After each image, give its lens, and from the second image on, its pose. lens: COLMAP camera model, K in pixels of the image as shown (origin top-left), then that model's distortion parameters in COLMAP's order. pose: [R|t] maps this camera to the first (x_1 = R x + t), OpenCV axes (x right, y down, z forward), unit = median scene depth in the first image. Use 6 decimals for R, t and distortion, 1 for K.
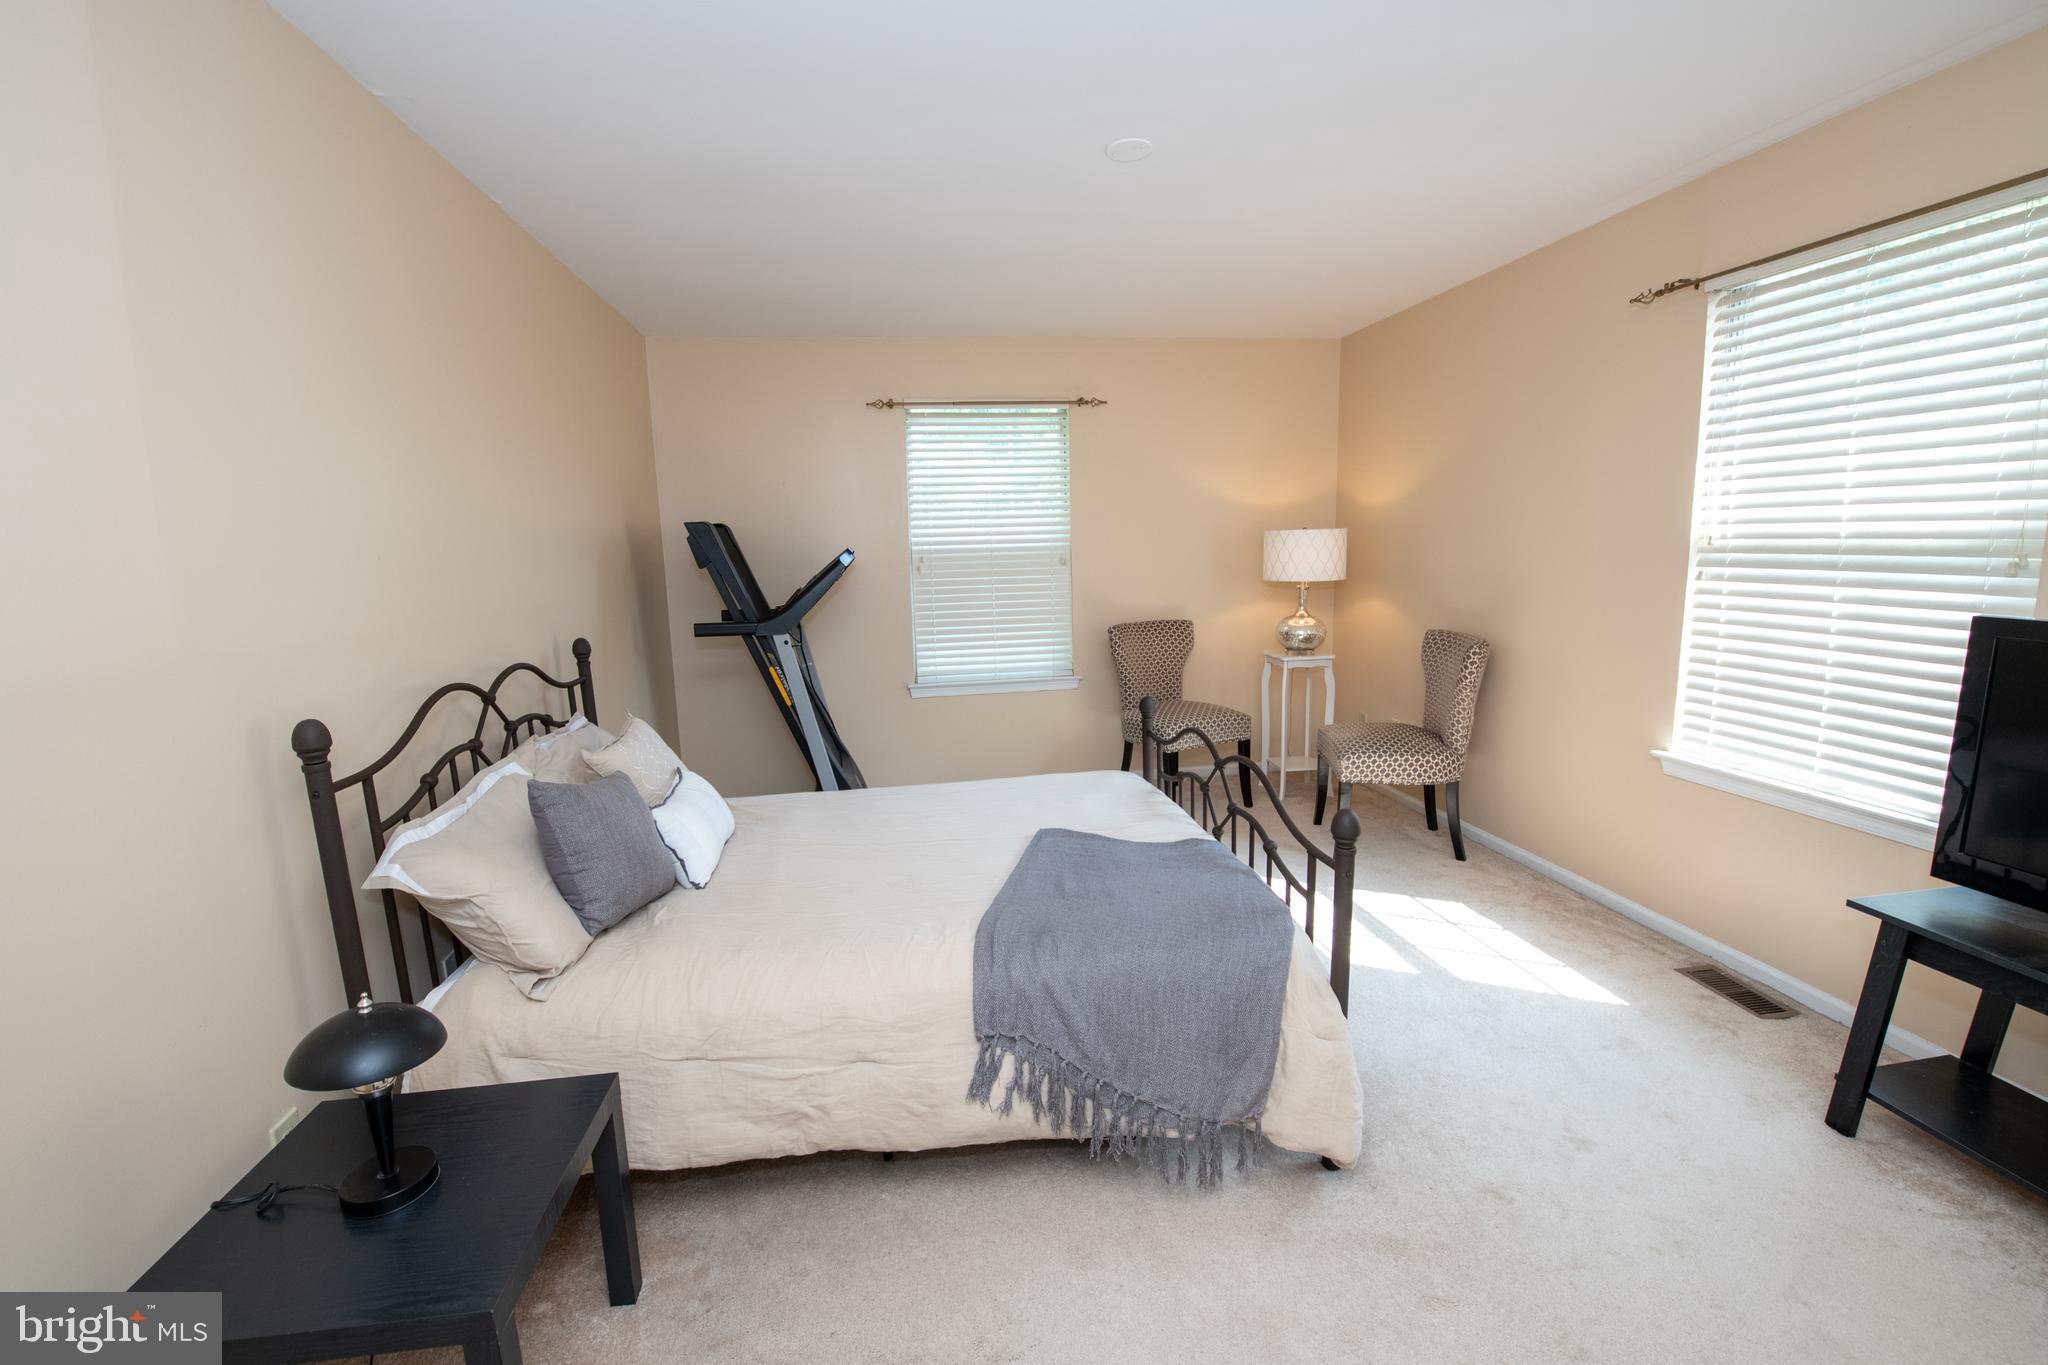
lens RADIAL K [[866.1, 0, 1005.6], [0, 866.1, 676.6], [0, 0, 1]] dist [-0.018095, -0.000752]
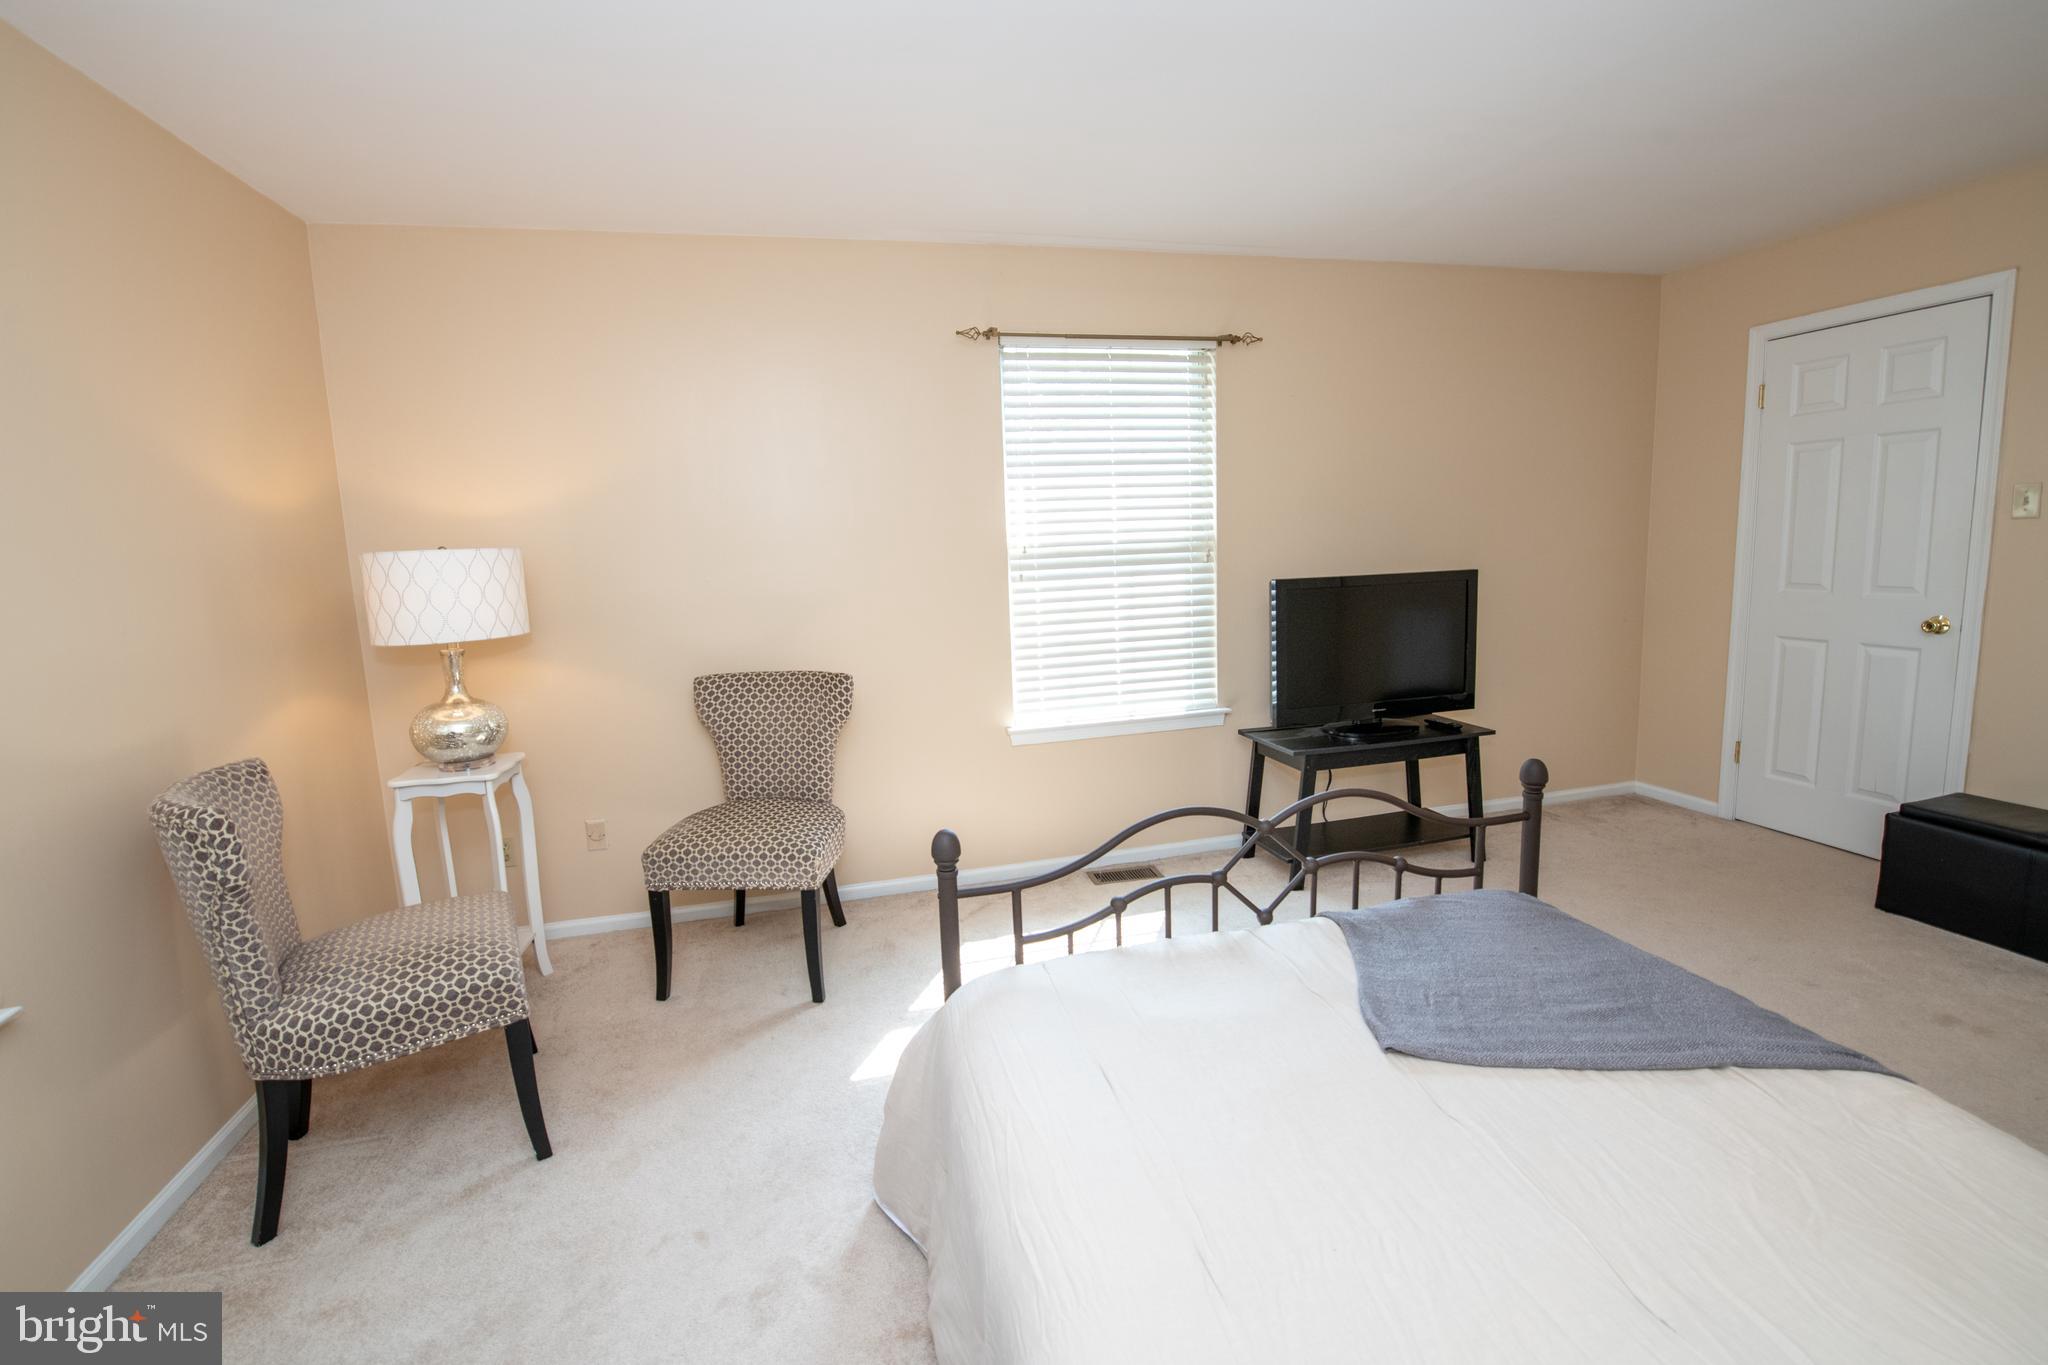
lens RADIAL K [[851.8, 0, 1042.0], [0, 851.8, 670.0], [0, 0, 1]] dist [-0.017352, -0.002044]
pose [[-0.113158, -0.119866, 0.986320, -0.450898], [0.194136, 0.970895, 0.140264, -0.170288], [-0.974426, 0.207353, -0.086594, 1.207908]]
